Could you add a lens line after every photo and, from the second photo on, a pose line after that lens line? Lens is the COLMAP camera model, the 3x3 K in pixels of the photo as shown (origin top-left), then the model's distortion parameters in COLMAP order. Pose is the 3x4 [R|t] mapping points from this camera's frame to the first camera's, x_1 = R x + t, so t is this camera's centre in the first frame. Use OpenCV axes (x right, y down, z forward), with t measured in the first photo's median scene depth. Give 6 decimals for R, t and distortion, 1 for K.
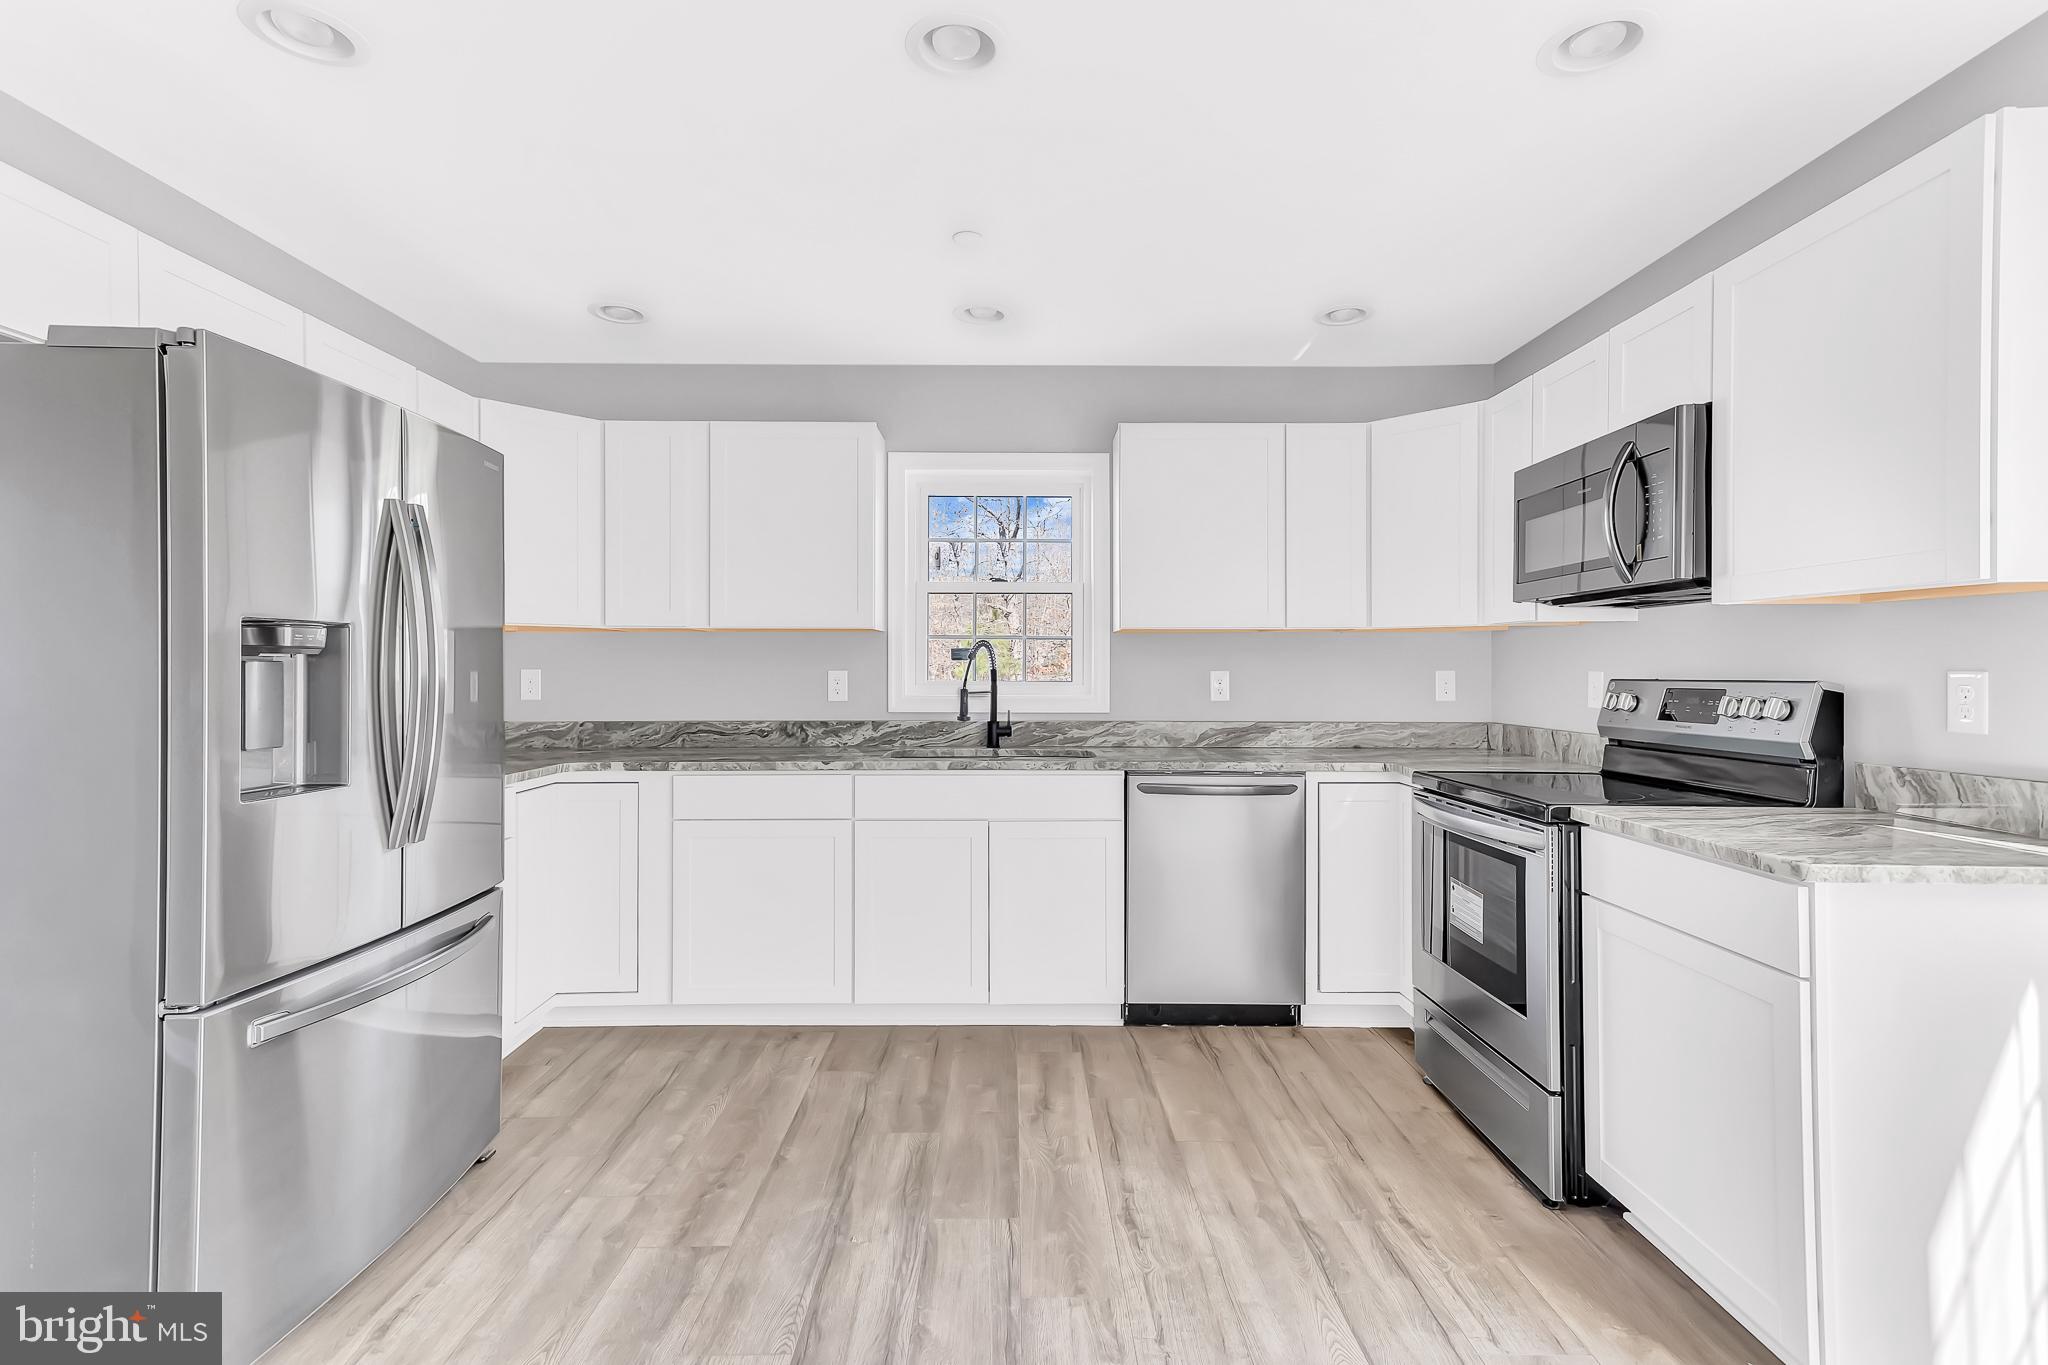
lens RADIAL K [[971.3, 0, 1022.3], [0, 971.3, 673.0], [0, 0, 1]] dist [0.015021, 0.013802]
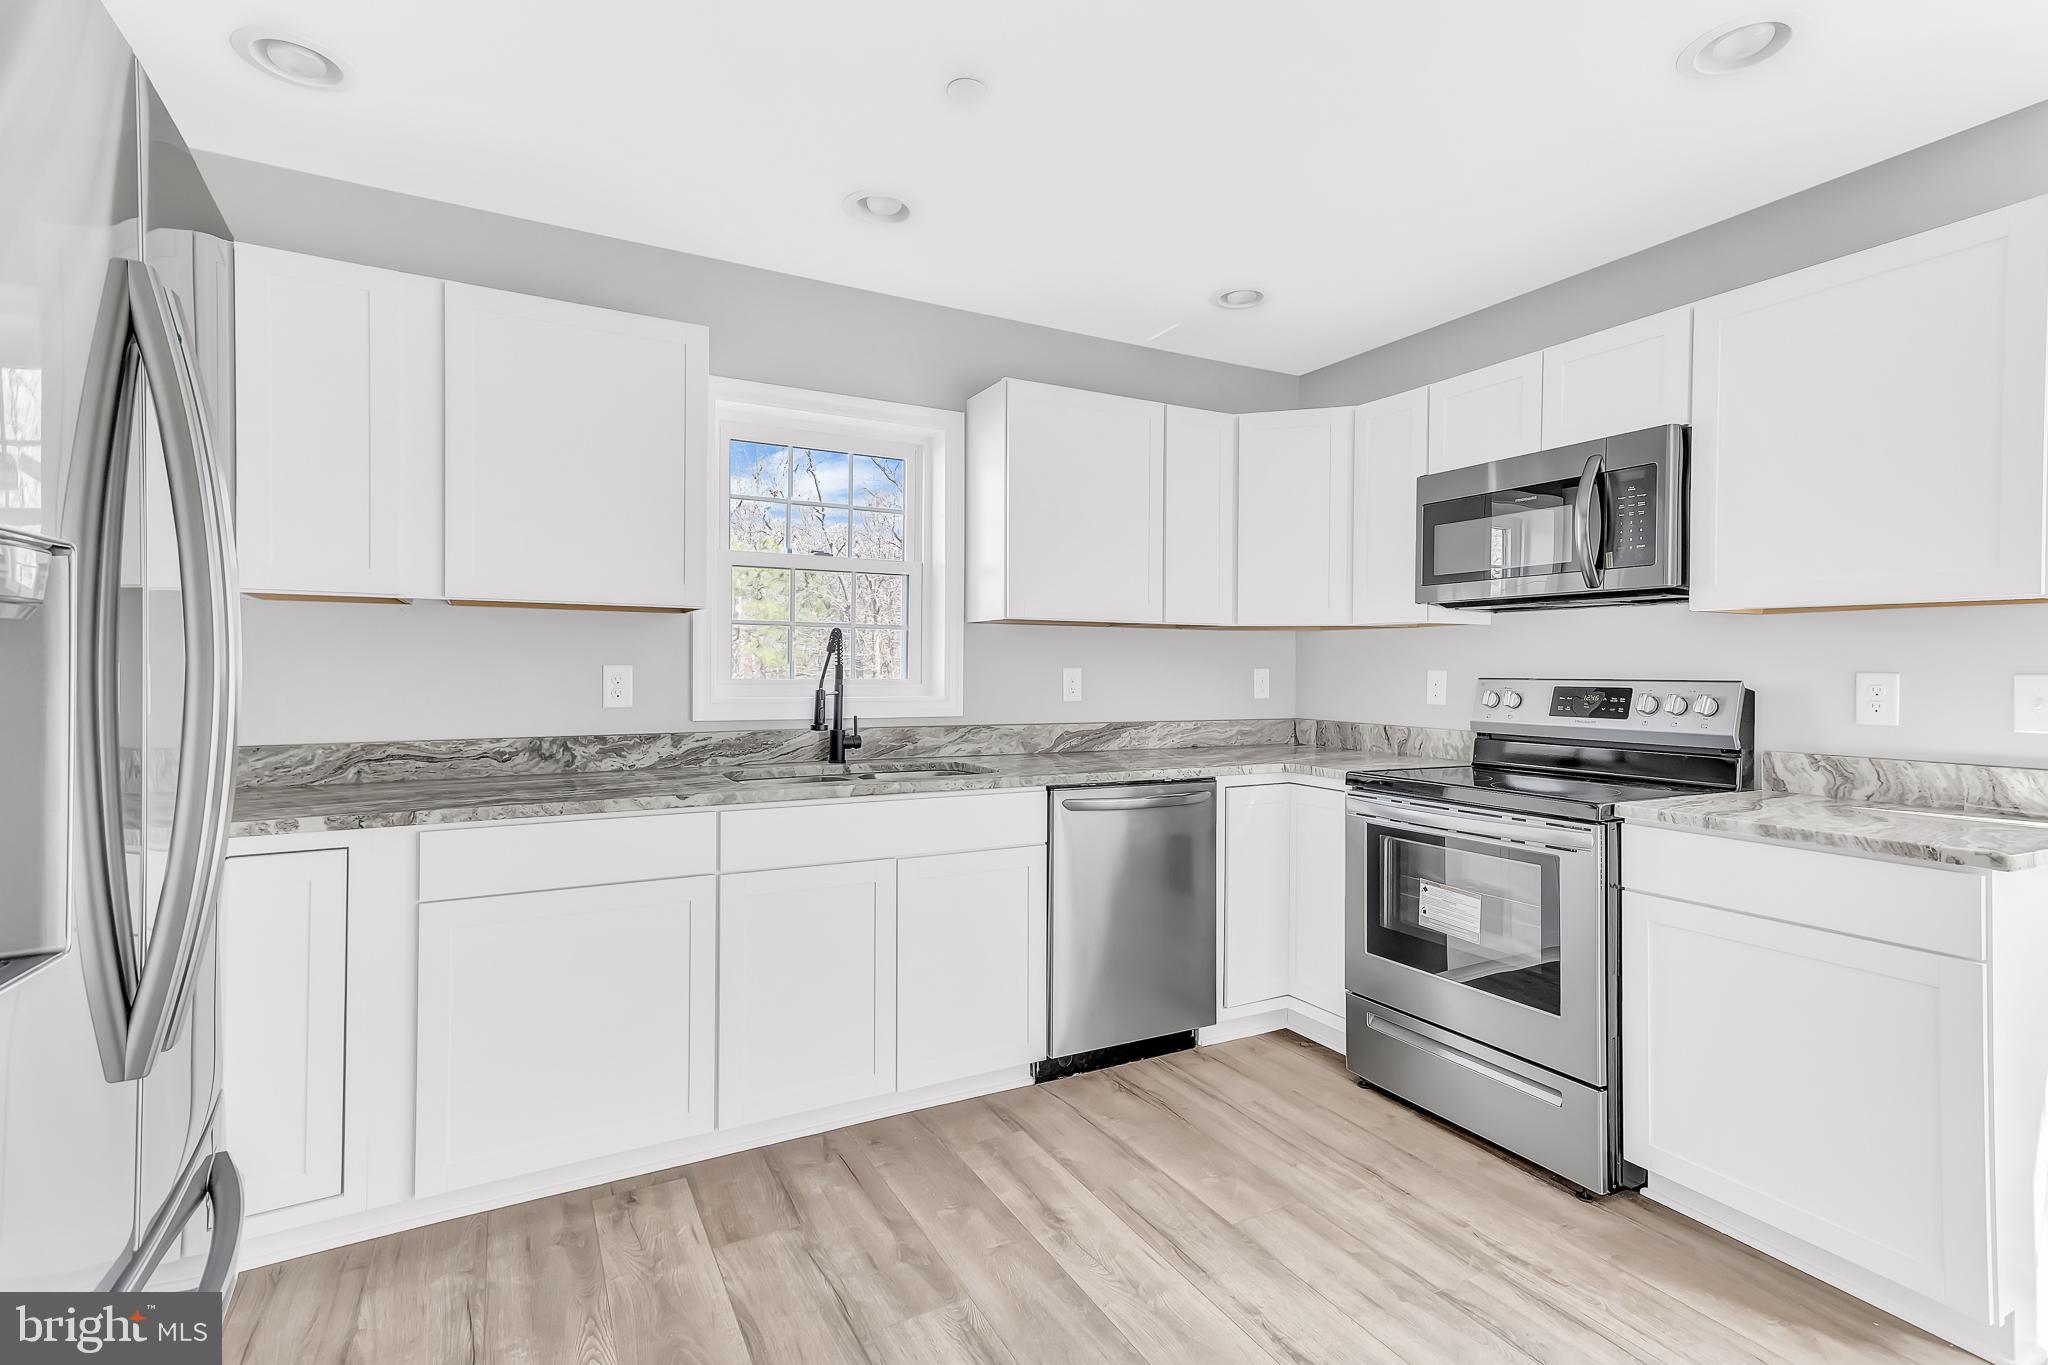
lens RADIAL K [[955.9, 0, 1027.9], [0, 955.9, 673.4], [0, 0, 1]] dist [0.024571, 0.000783]
pose [[0.883134, 0.002026, 0.469116, -0.311084], [-0.004553, 0.999981, 0.004251, -0.000977], [-0.469098, -0.005890, 0.883126, 0.274637]]
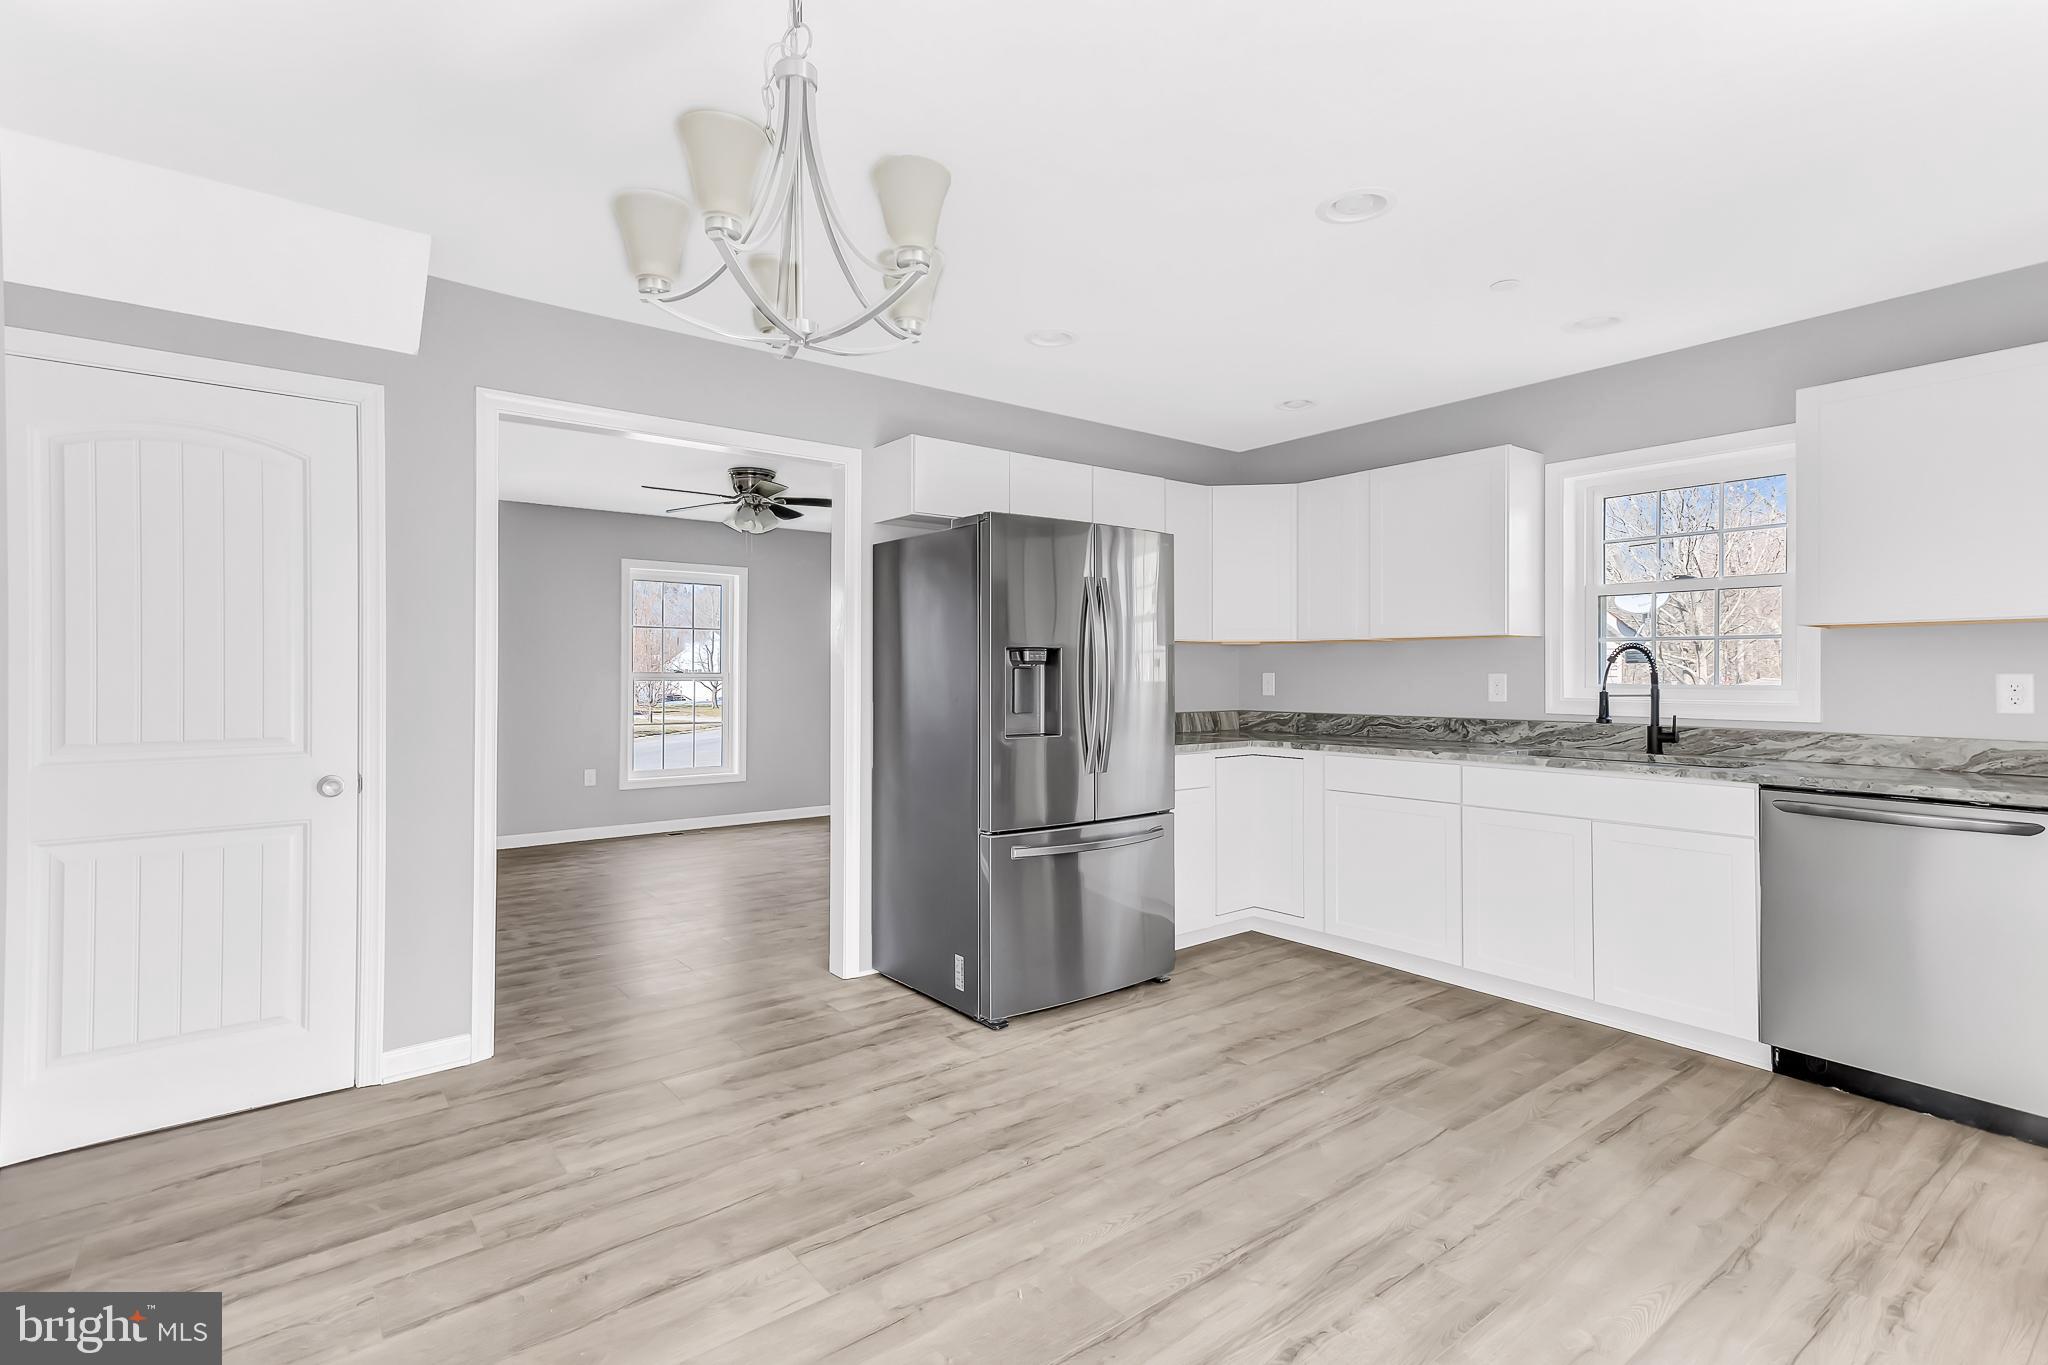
lens RADIAL K [[966.7, 0, 1029.2], [0, 966.7, 674.4], [0, 0, 1]] dist [0.042530, 0.000435]
pose [[0.615562, 0.000189, -0.788089, 0.423641], [-0.001592, 0.999998, -0.001003, 0.000572], [0.788087, 0.001872, 0.615561, -0.103845]]
